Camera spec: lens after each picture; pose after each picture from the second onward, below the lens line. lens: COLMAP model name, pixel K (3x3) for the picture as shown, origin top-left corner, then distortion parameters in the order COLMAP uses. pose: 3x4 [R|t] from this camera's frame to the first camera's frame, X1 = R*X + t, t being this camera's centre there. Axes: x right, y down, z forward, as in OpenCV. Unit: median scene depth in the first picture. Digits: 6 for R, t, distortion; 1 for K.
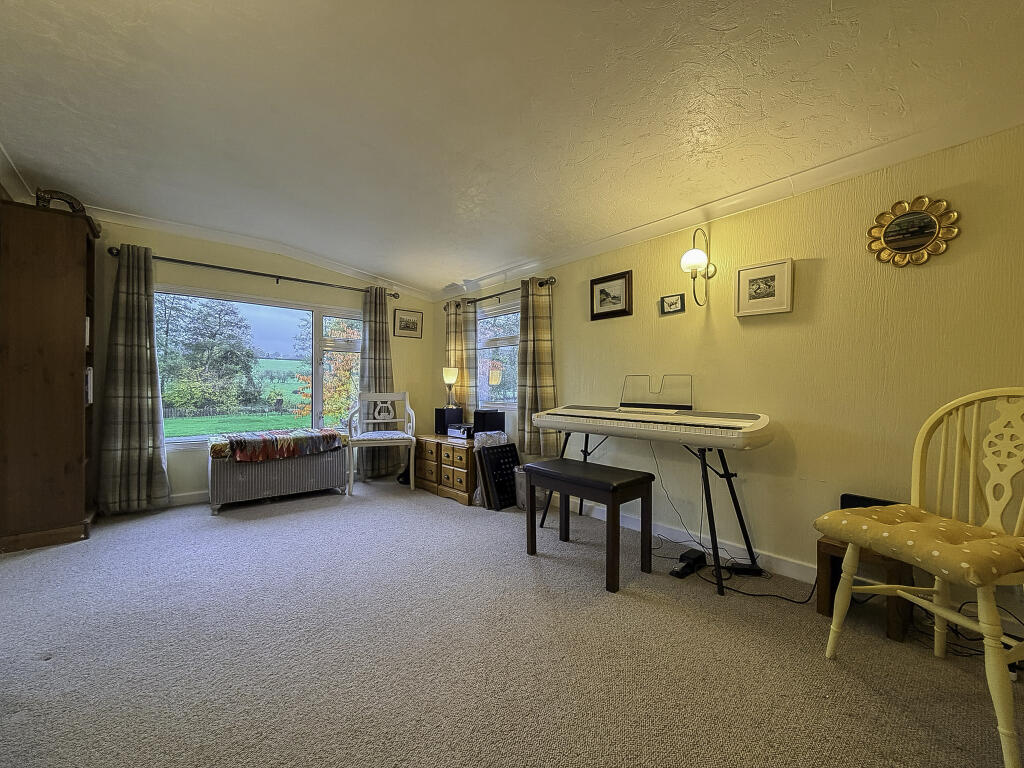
lens RADIAL K [[413.5, 0, 516.6], [0, 413.5, 389.4], [0, 0, 1]] dist [-0.003058, 0.000400]
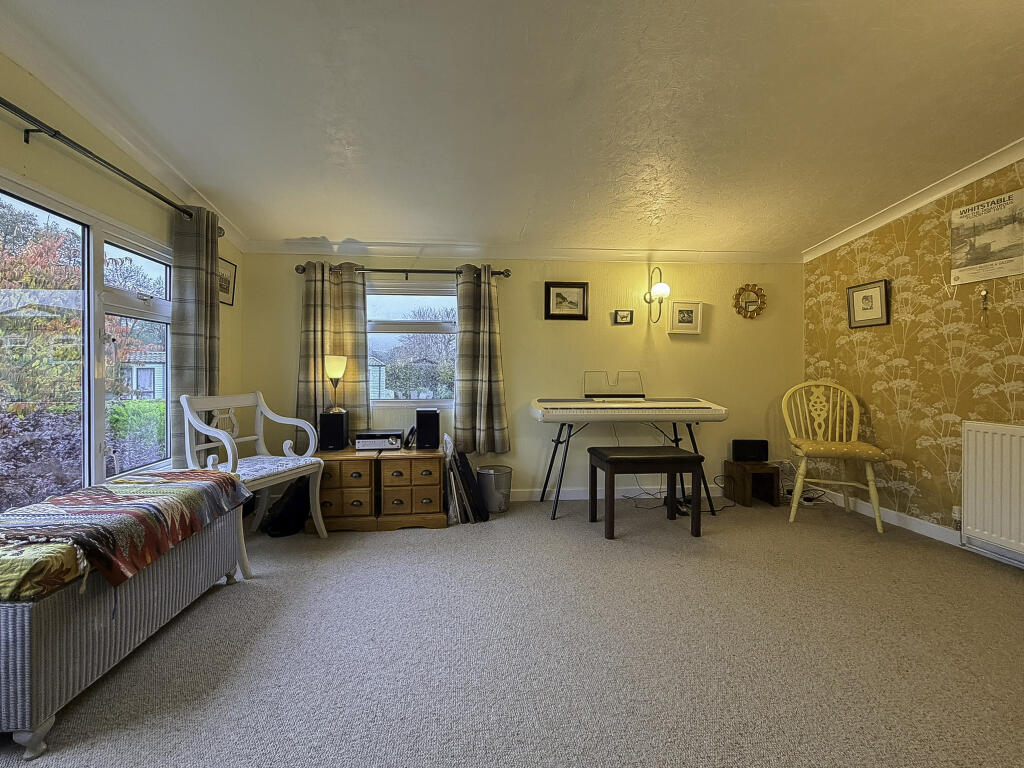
lens RADIAL K [[413.5, 0, 512.9], [0, 413.5, 377.3], [0, 0, 1]] dist [-0.003058, 0.000400]
pose [[0.590073, -0.011785, 0.807264, -0.743081], [0.007004, 0.999931, 0.009477, -0.026758], [-0.807320, 0.000062, 0.590114, 0.432600]]
